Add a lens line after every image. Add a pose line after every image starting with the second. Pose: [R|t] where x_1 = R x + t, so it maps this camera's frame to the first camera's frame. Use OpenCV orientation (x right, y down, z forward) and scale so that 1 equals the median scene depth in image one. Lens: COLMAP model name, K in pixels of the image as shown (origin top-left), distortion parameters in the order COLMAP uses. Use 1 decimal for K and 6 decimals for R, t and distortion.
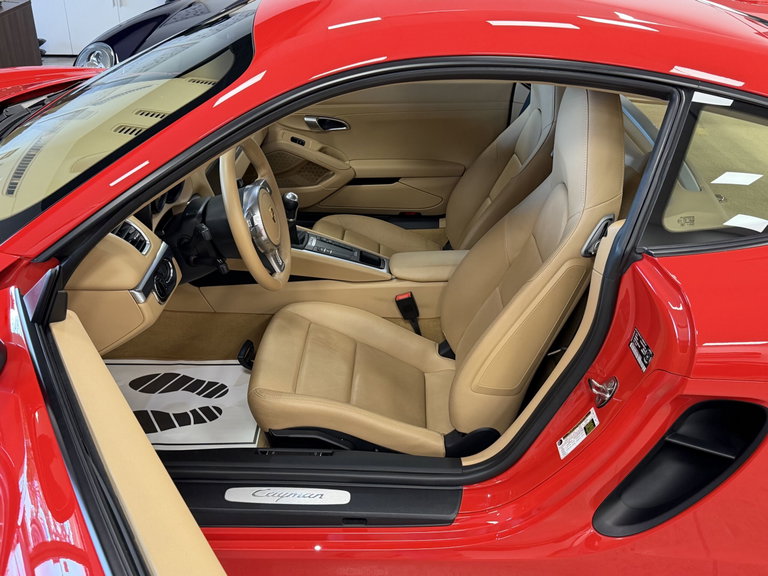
lens RADIAL K [[763.2, 0, 384.0], [0, 763.2, 288.0], [0, 0, 1]] dist [0.197728, -0.438707]
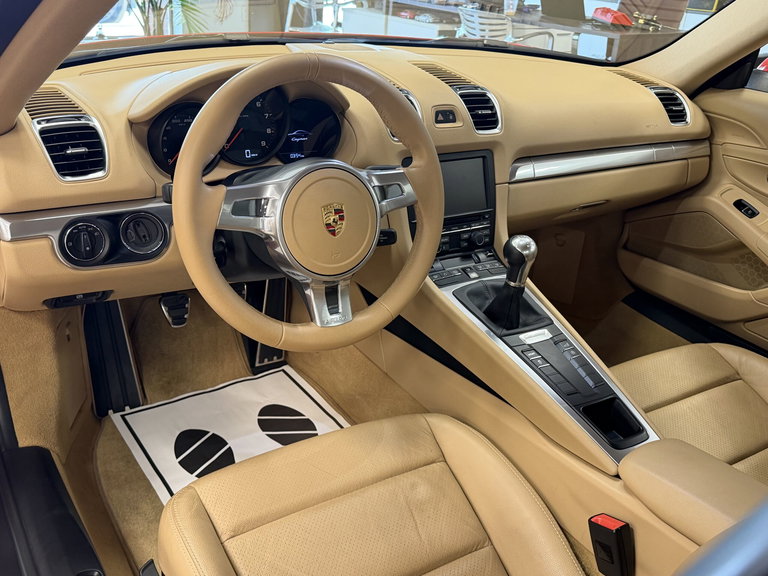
lens RADIAL K [[763.2, 0, 384.0], [0, 763.2, 288.0], [0, 0, 1]] dist [0.197728, -0.438707]
pose [[0.558774, 0.356548, -0.748762, 0.247164], [-0.434142, 0.895027, 0.102212, -0.102998], [0.706606, 0.267956, 0.654911, 0.570714]]
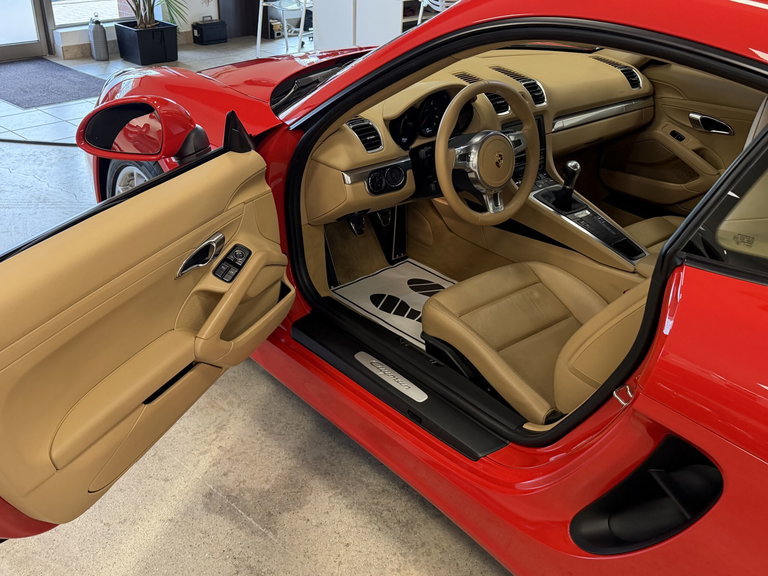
lens RADIAL K [[763.2, 0, 384.0], [0, 763.2, 288.0], [0, 0, 1]] dist [0.197728, -0.438707]
pose [[0.664690, 0.344264, -0.663076, 0.464112], [-0.357420, 0.925885, 0.122422, -0.000182], [0.656078, 0.155624, 0.738473, 0.071963]]
